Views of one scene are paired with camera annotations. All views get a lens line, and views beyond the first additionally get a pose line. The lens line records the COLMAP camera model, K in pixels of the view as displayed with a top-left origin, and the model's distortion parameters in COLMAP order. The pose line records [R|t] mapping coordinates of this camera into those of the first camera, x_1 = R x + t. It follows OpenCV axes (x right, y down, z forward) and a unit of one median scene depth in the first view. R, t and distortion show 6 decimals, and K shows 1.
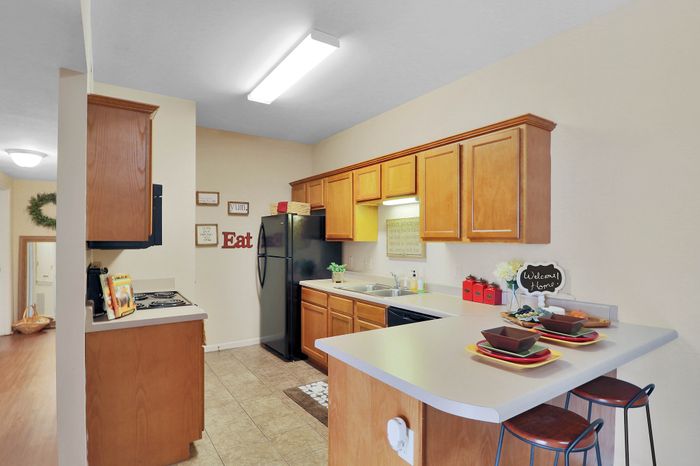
lens RADIAL K [[361.2, 0, 347.2], [0, 361.2, 236.4], [0, 0, 1]] dist [-0.009732, -0.007319]
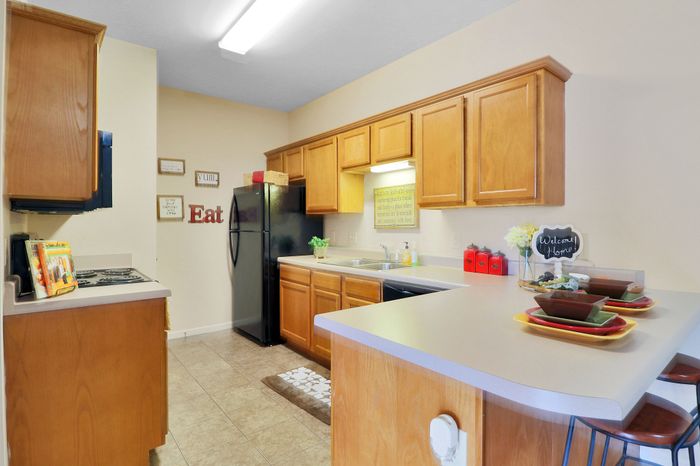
lens RADIAL K [[361.2, 0, 353.3], [0, 361.2, 222.1], [0, 0, 1]] dist [-0.009732, -0.007319]
pose [[0.995346, -0.003470, 0.096300, -0.048952], [0.002875, 0.999976, 0.006321, 0.049001], [-0.096319, -0.006015, 0.995332, 0.133342]]
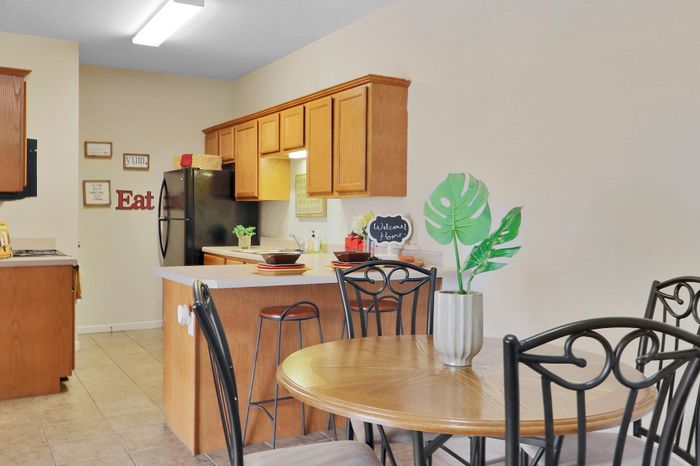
lens RADIAL K [[586.2, 0, 330.4], [0, 586.2, 214.1], [0, 0, 1]] dist [-0.008469, 0.009677]
pose [[0.999226, 0.005344, -0.038965, 0.373177], [-0.004869, 0.999913, 0.012272, 0.045352], [0.039027, -0.012073, 0.999165, -0.615669]]
